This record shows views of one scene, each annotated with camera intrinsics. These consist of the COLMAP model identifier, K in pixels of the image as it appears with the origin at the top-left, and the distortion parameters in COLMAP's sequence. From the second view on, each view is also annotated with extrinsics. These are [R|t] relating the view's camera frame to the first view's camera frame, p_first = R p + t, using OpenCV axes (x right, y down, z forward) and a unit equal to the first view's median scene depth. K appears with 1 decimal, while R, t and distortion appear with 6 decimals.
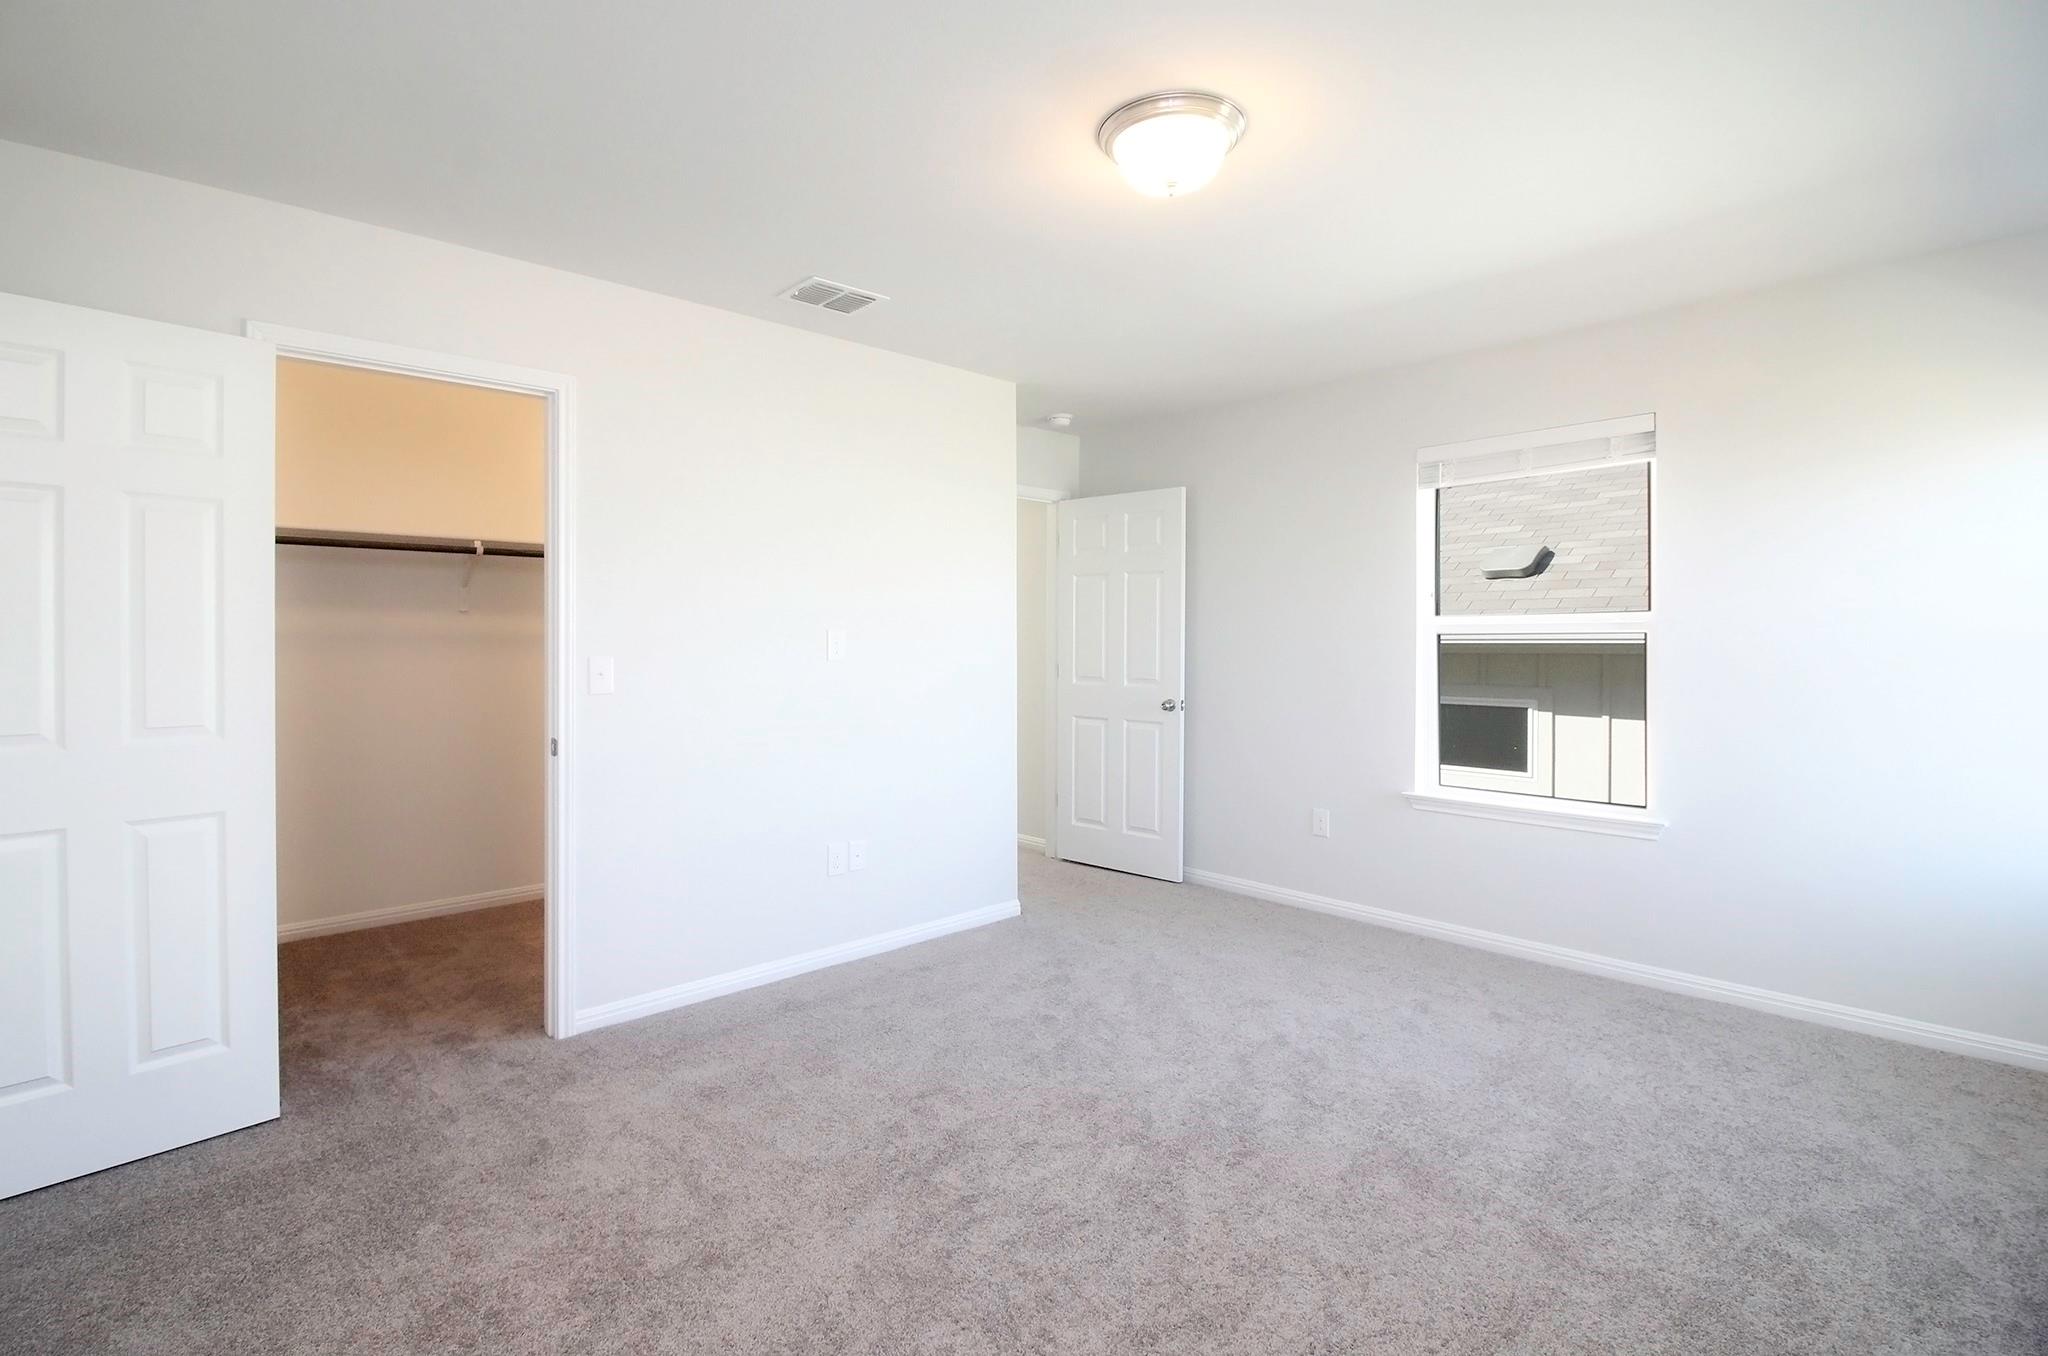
lens RADIAL K [[947.4, 0, 1025.1], [0, 947.4, 646.2], [0, 0, 1]] dist [0.001169, -0.012834]
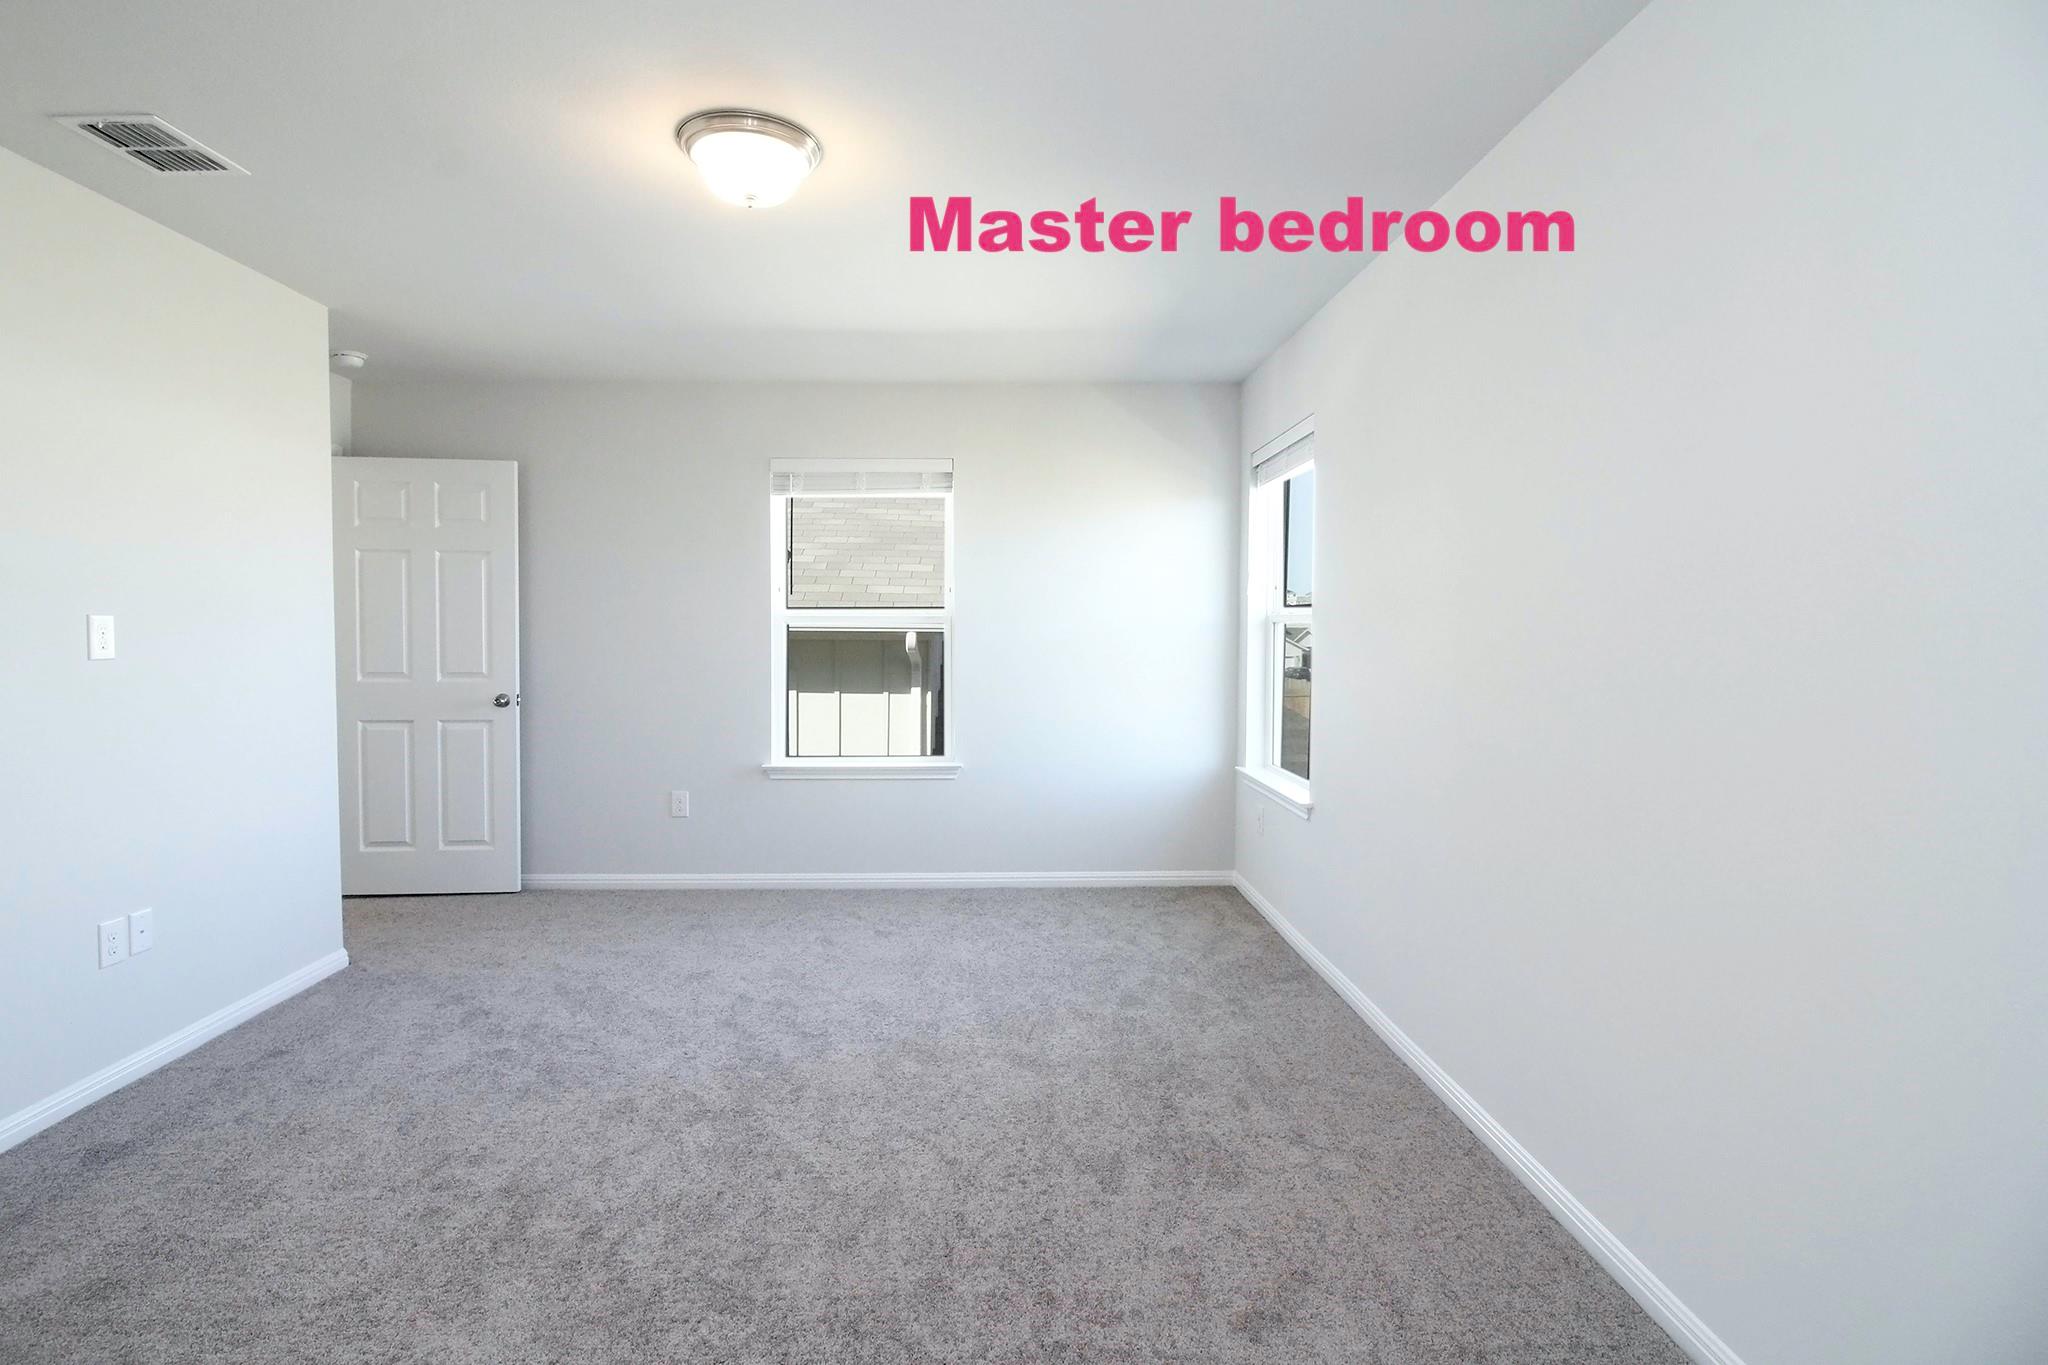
lens RADIAL K [[933.1, 0, 1020.6], [0, 933.1, 656.6], [0, 0, 1]] dist [0.001650, -0.011943]
pose [[0.668100, -0.020458, 0.743791, -0.315670], [0.002243, 0.999673, 0.025482, -0.002677], [-0.744068, -0.015356, 0.667927, 0.057608]]
